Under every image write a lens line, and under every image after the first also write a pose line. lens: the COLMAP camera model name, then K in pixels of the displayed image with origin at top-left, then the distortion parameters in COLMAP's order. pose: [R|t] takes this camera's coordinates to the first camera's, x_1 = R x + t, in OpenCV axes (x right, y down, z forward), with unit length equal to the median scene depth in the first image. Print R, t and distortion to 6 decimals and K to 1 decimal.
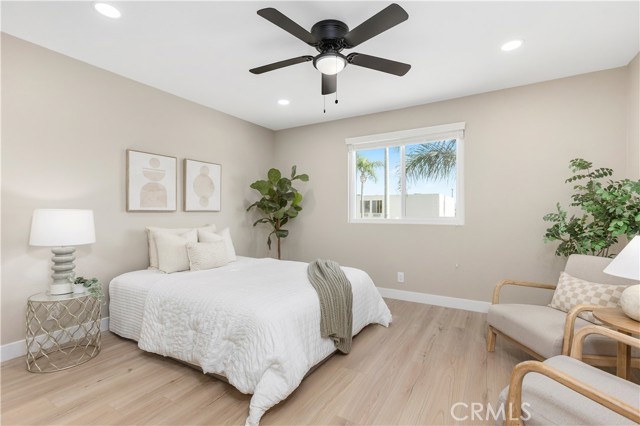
lens RADIAL K [[290.9, 0, 317.0], [0, 290.9, 211.2], [0, 0, 1]] dist [-0.003116, -0.000127]
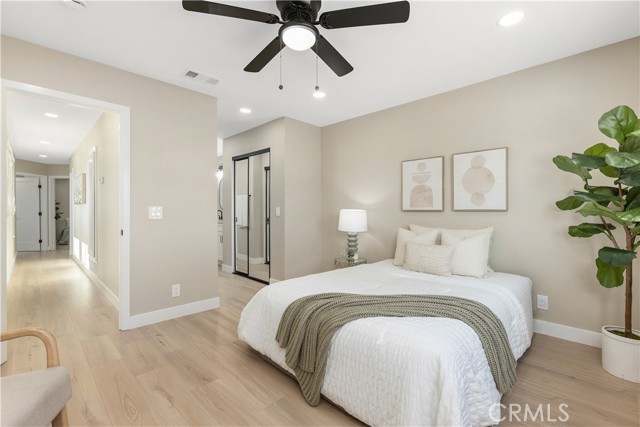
lens RADIAL K [[293.5, 0, 325.0], [0, 293.5, 211.5], [0, 0, 1]] dist [0.000796, 0.000526]
pose [[-0.216072, 0.000251, -0.976377, 0.602613], [0.002760, 0.999996, -0.000353, 0.001636], [0.976373, -0.002771, -0.216072, 0.875650]]
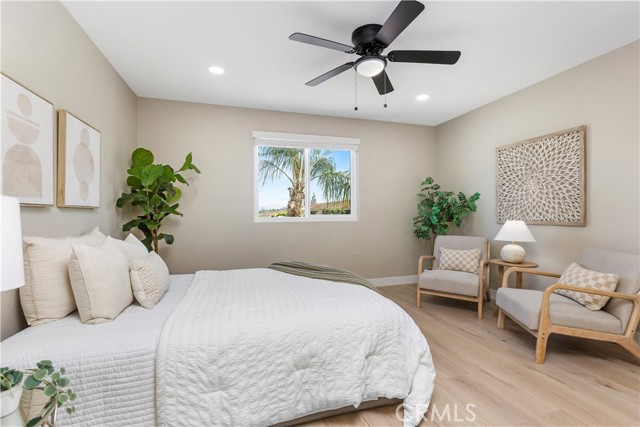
lens RADIAL K [[293.5, 0, 325.0], [0, 293.5, 211.5], [0, 0, 1]] dist [0.000796, 0.000526]
pose [[0.653565, 0.001567, 0.756869, -0.597596], [0.004091, 0.999976, -0.005603, 0.014490], [-0.756860, 0.006758, 0.653543, 0.303595]]
